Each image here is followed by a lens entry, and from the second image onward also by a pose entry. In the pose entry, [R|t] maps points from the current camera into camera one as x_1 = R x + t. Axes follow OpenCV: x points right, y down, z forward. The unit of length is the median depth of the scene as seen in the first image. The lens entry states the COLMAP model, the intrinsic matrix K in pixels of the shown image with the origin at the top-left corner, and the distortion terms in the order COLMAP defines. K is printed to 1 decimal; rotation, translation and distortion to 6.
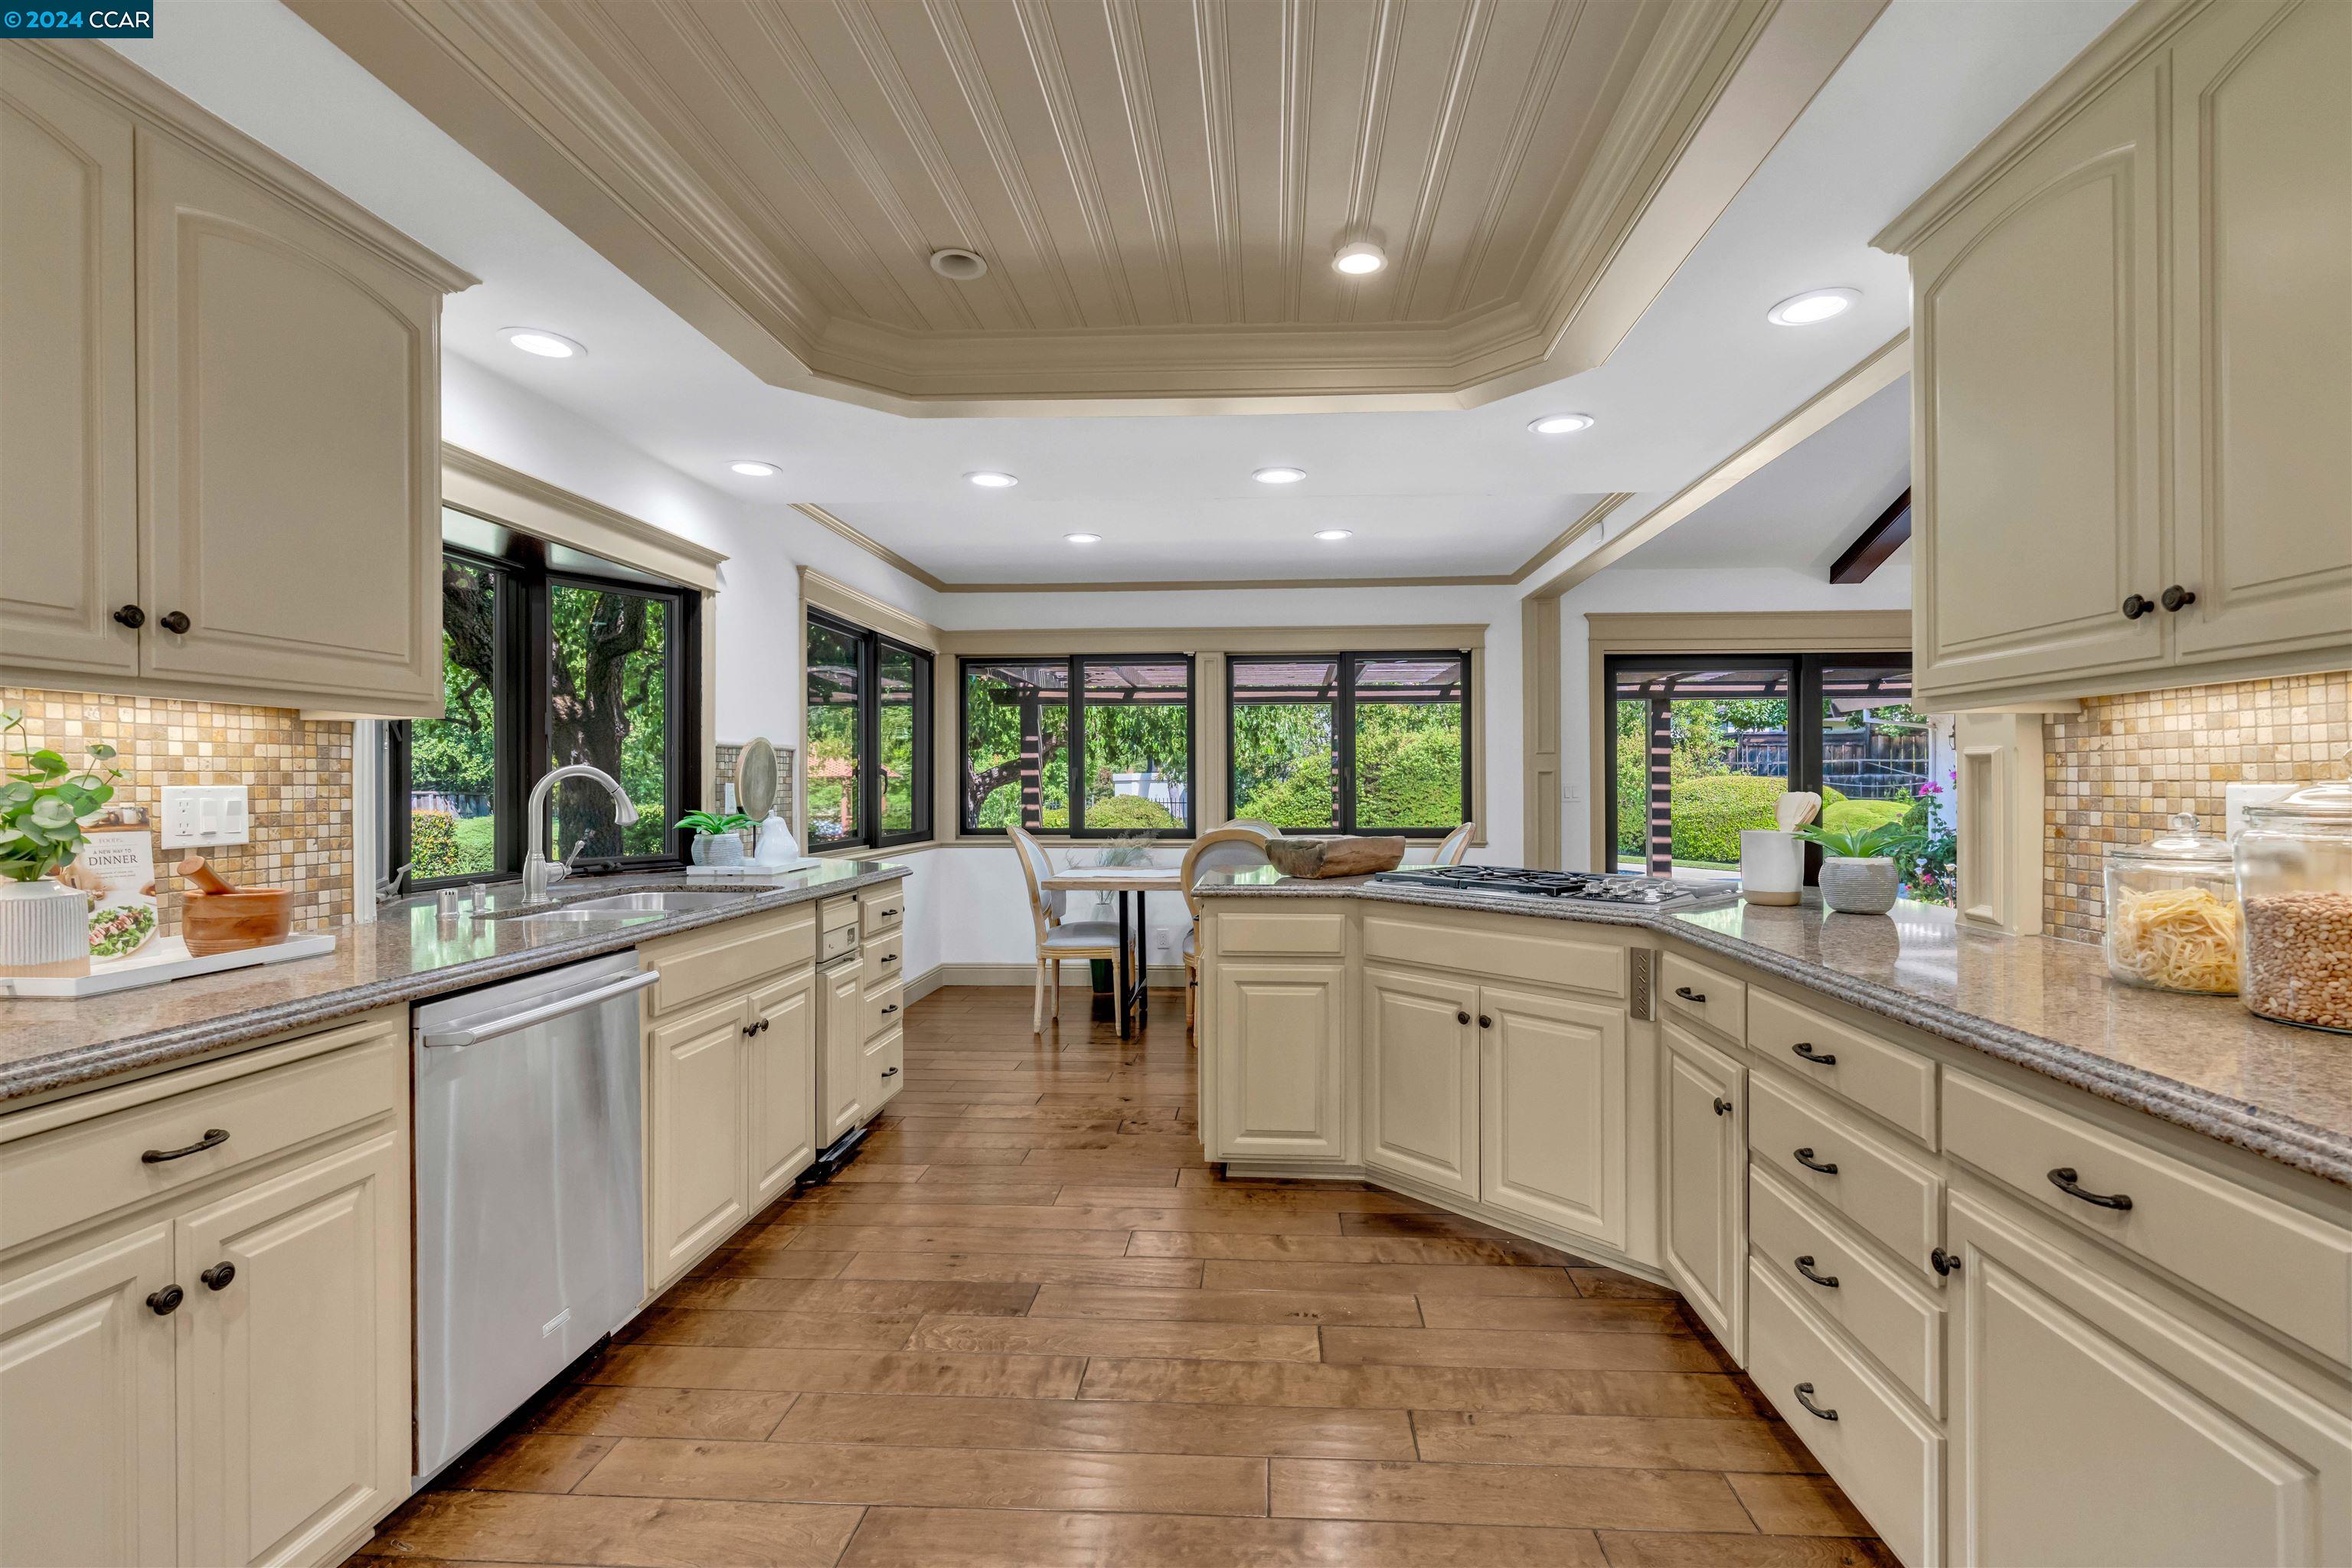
lens RADIAL K [[1067.0, 0, 1186.4], [0, 1067.0, 773.5], [0, 0, 1]] dist [0.002503, 0.000131]
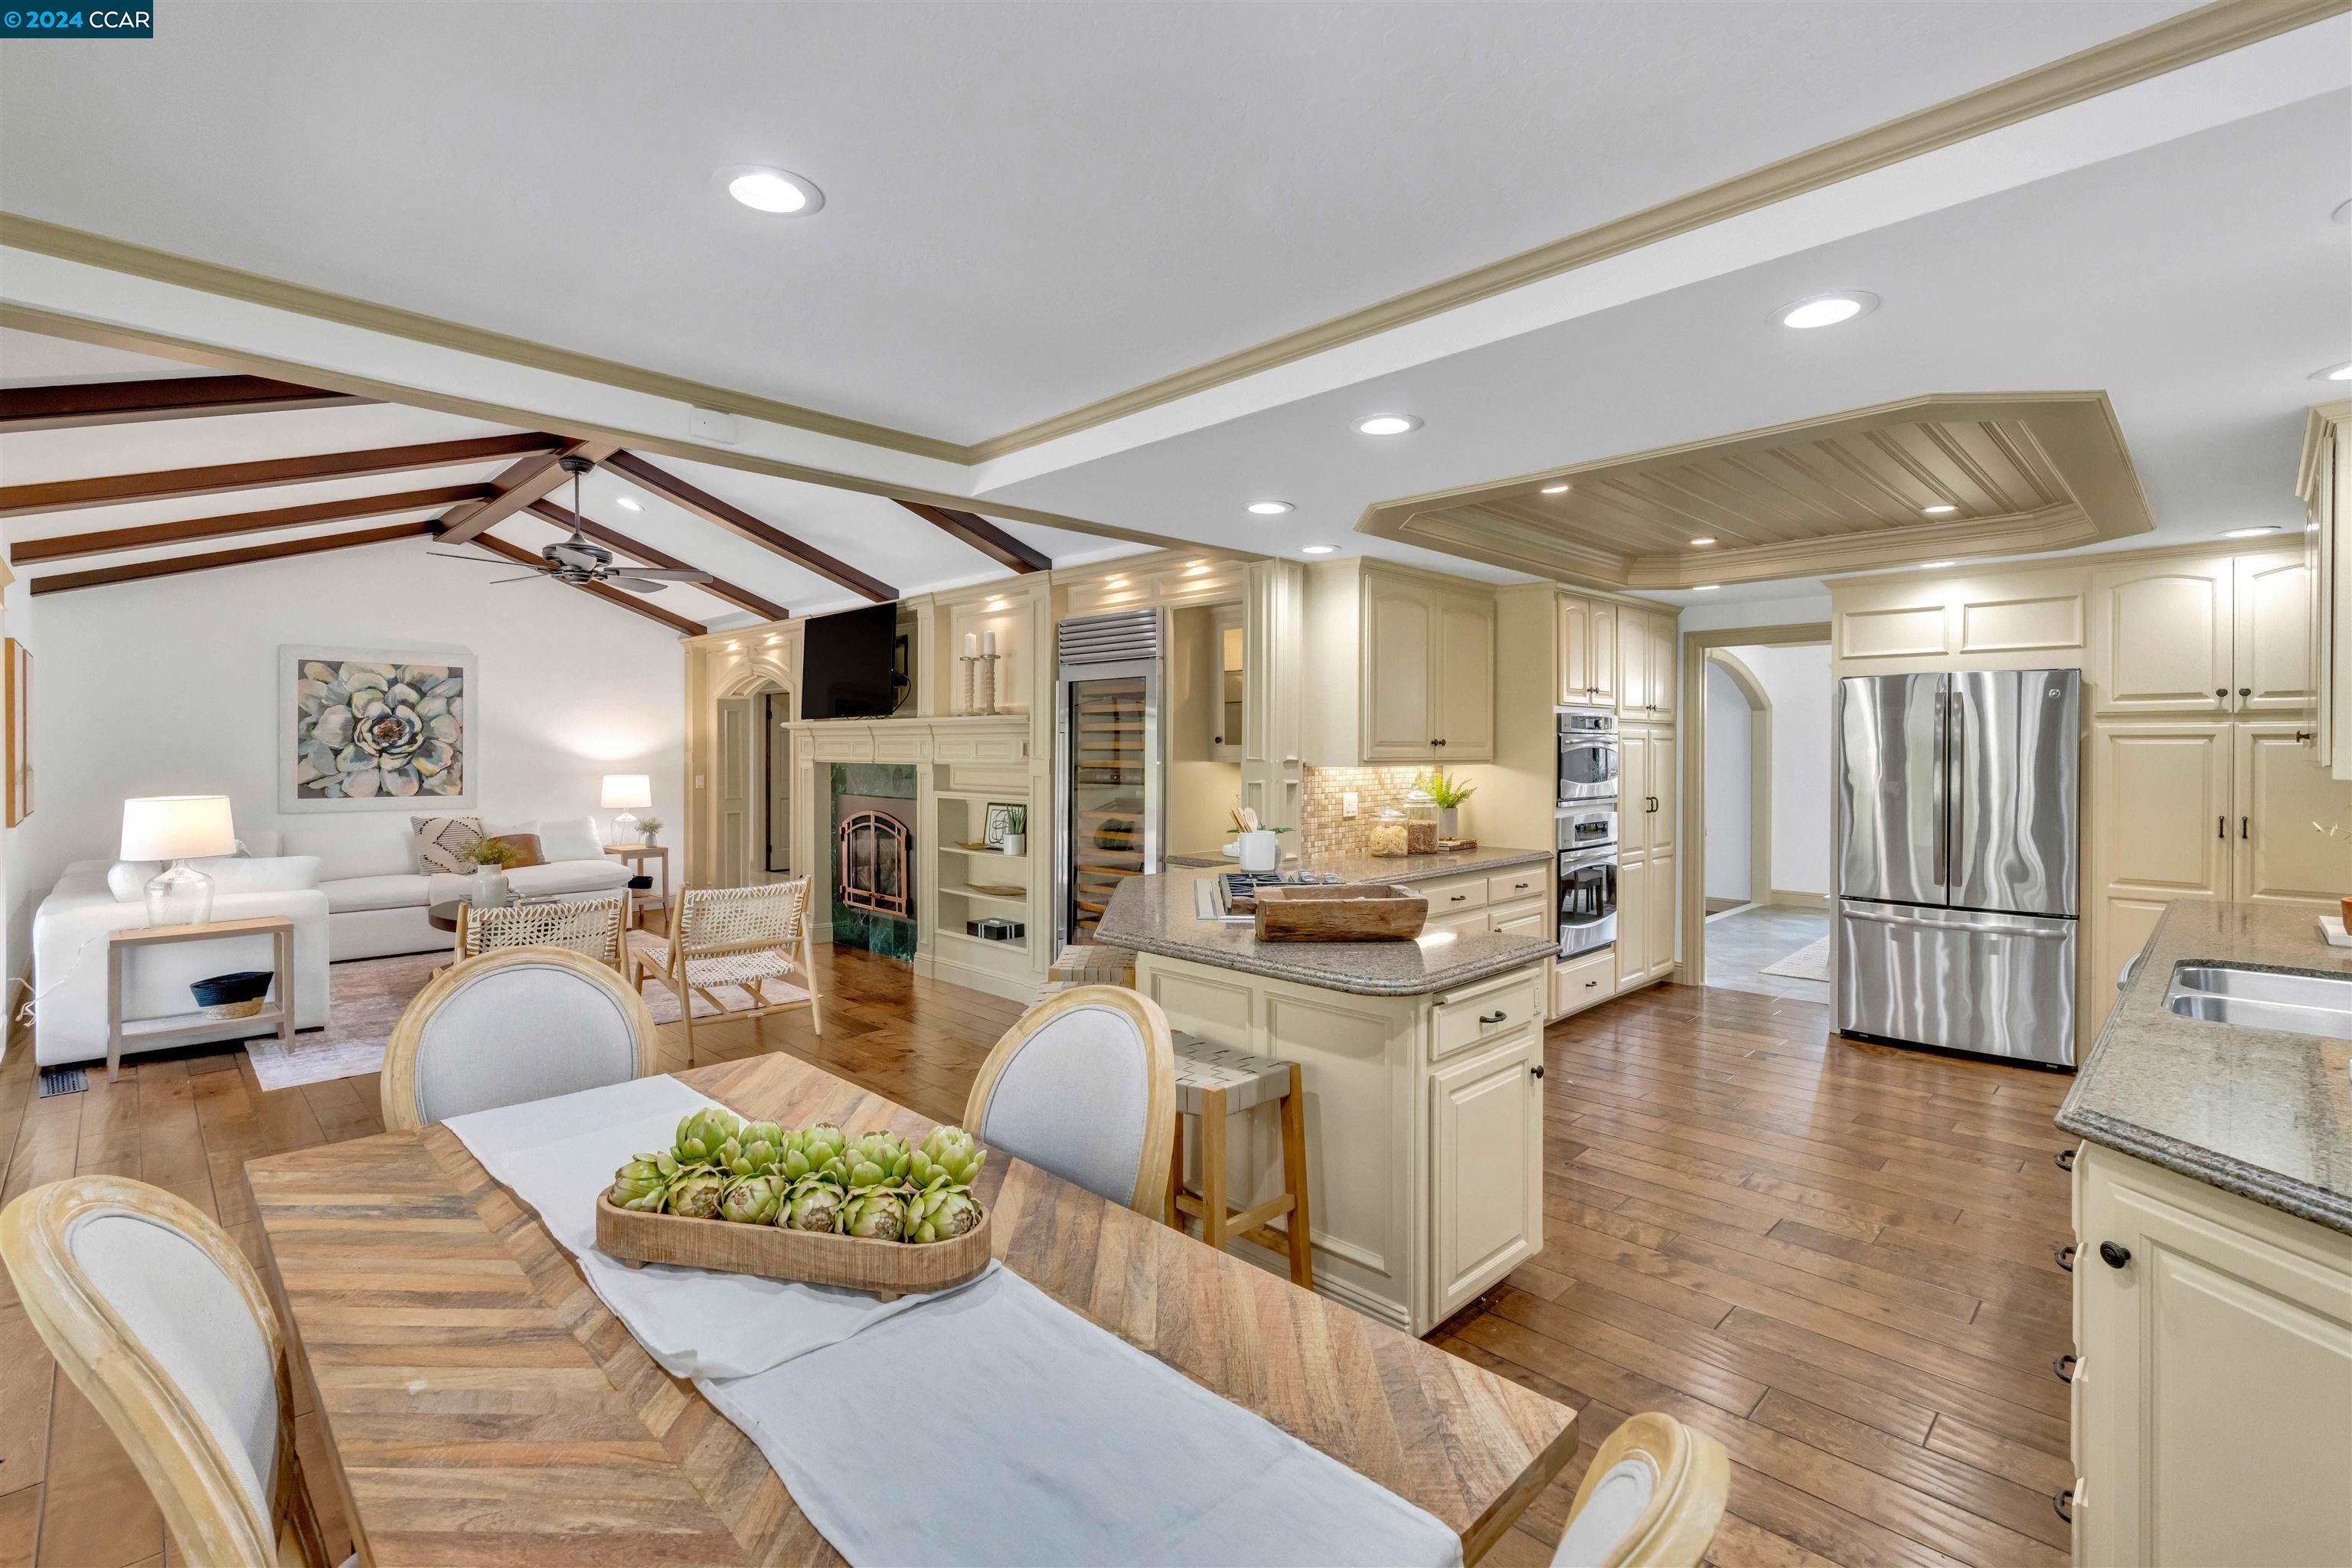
lens RADIAL K [[1067.0, 0, 1181.7], [0, 1067.0, 765.7], [0, 0, 1]] dist [0.002503, 0.000131]
pose [[-0.760564, -0.007512, 0.649220, -0.519141], [0.000580, 0.999925, 0.012249, -0.086654], [-0.649263, 0.009692, -0.760502, 2.925633]]
